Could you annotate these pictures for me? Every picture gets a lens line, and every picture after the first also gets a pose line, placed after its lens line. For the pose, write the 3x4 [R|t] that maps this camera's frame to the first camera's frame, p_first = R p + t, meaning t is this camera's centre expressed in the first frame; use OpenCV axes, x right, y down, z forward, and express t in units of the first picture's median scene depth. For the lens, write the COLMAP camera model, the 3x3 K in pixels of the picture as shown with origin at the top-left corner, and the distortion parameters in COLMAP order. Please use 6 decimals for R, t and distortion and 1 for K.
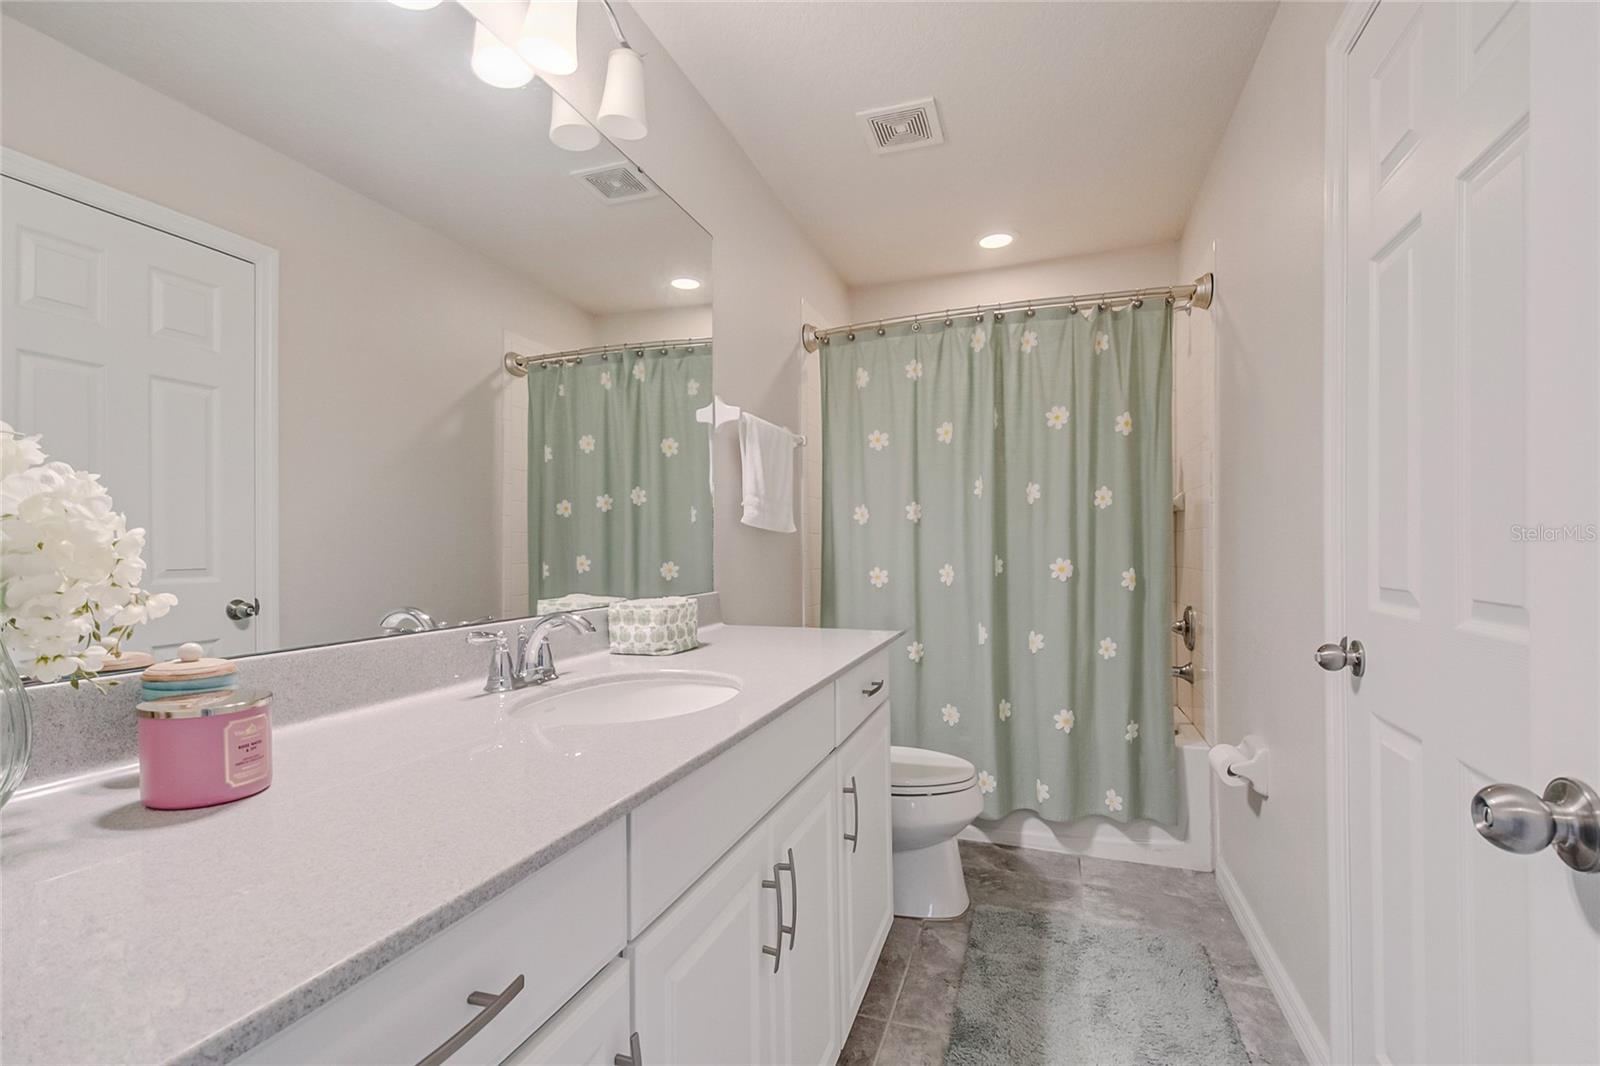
lens RADIAL K [[712.9, 0, 827.4], [0, 712.9, 549.1], [0, 0, 1]] dist [0.013499, -0.011921]
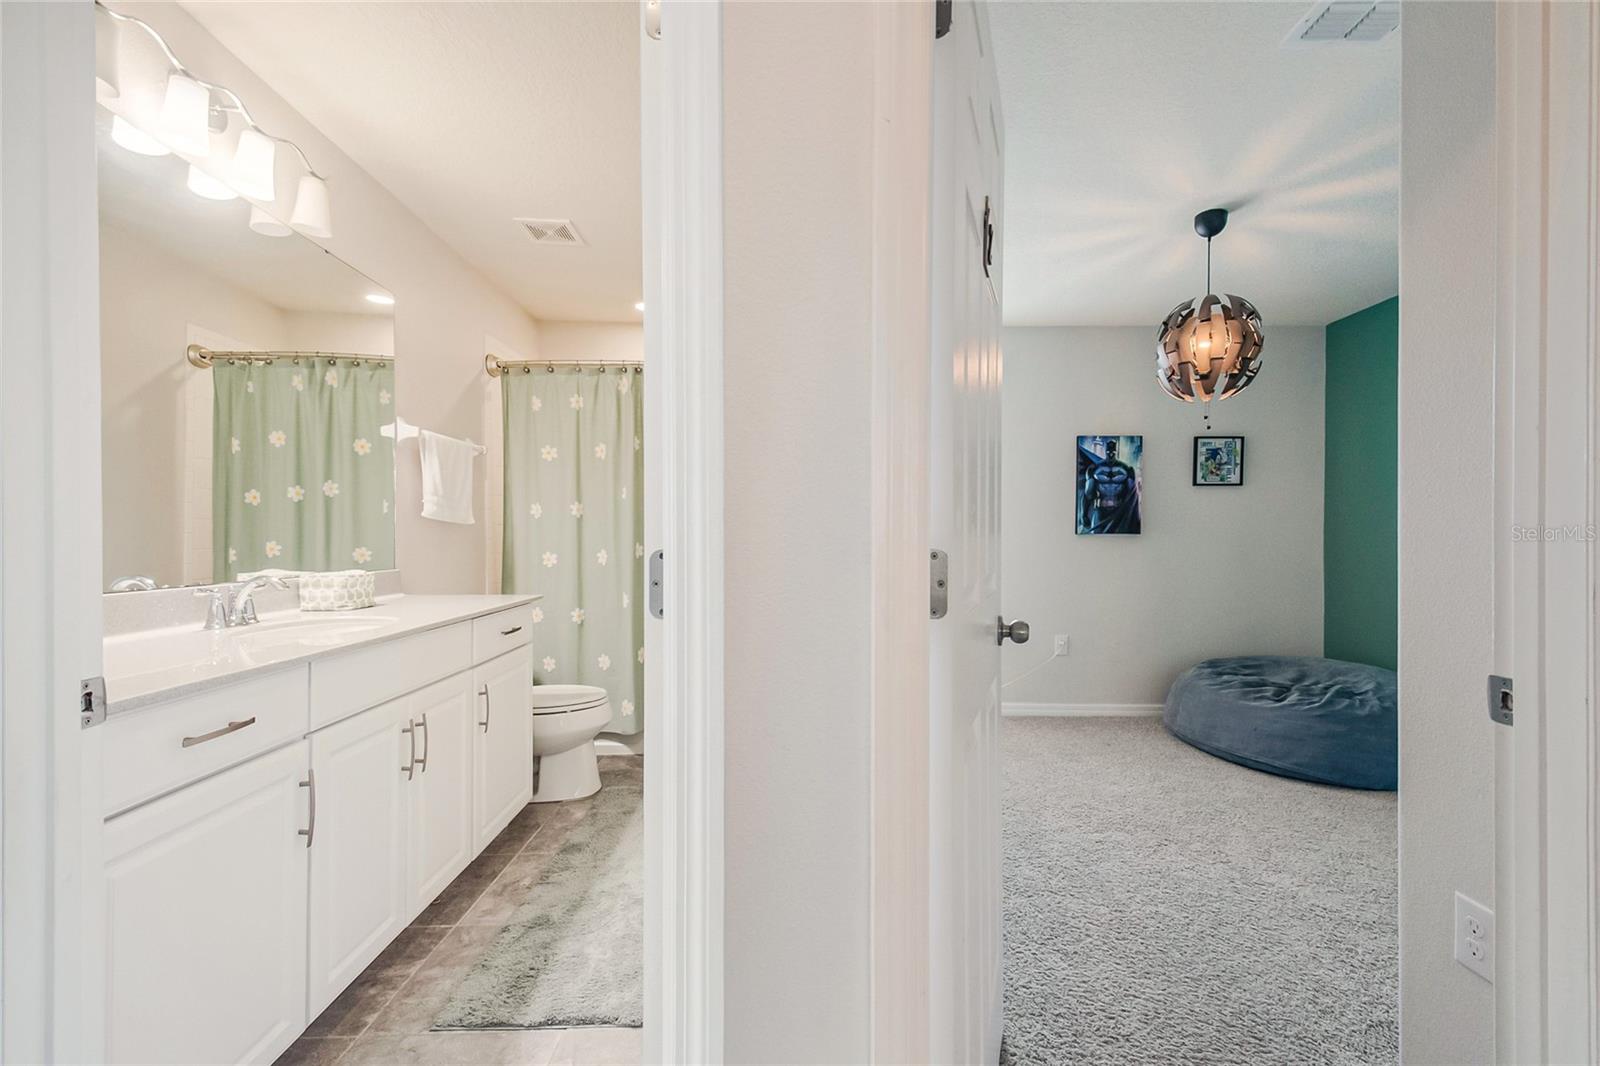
lens RADIAL K [[712.9, 0, 816.4], [0, 712.9, 544.5], [0, 0, 1]] dist [0.013499, -0.011921]
pose [[0.947651, 0.005395, 0.319264, 0.155167], [-0.008275, 0.999936, 0.007663, -0.000096], [-0.319202, -0.009904, 0.947635, -0.488758]]
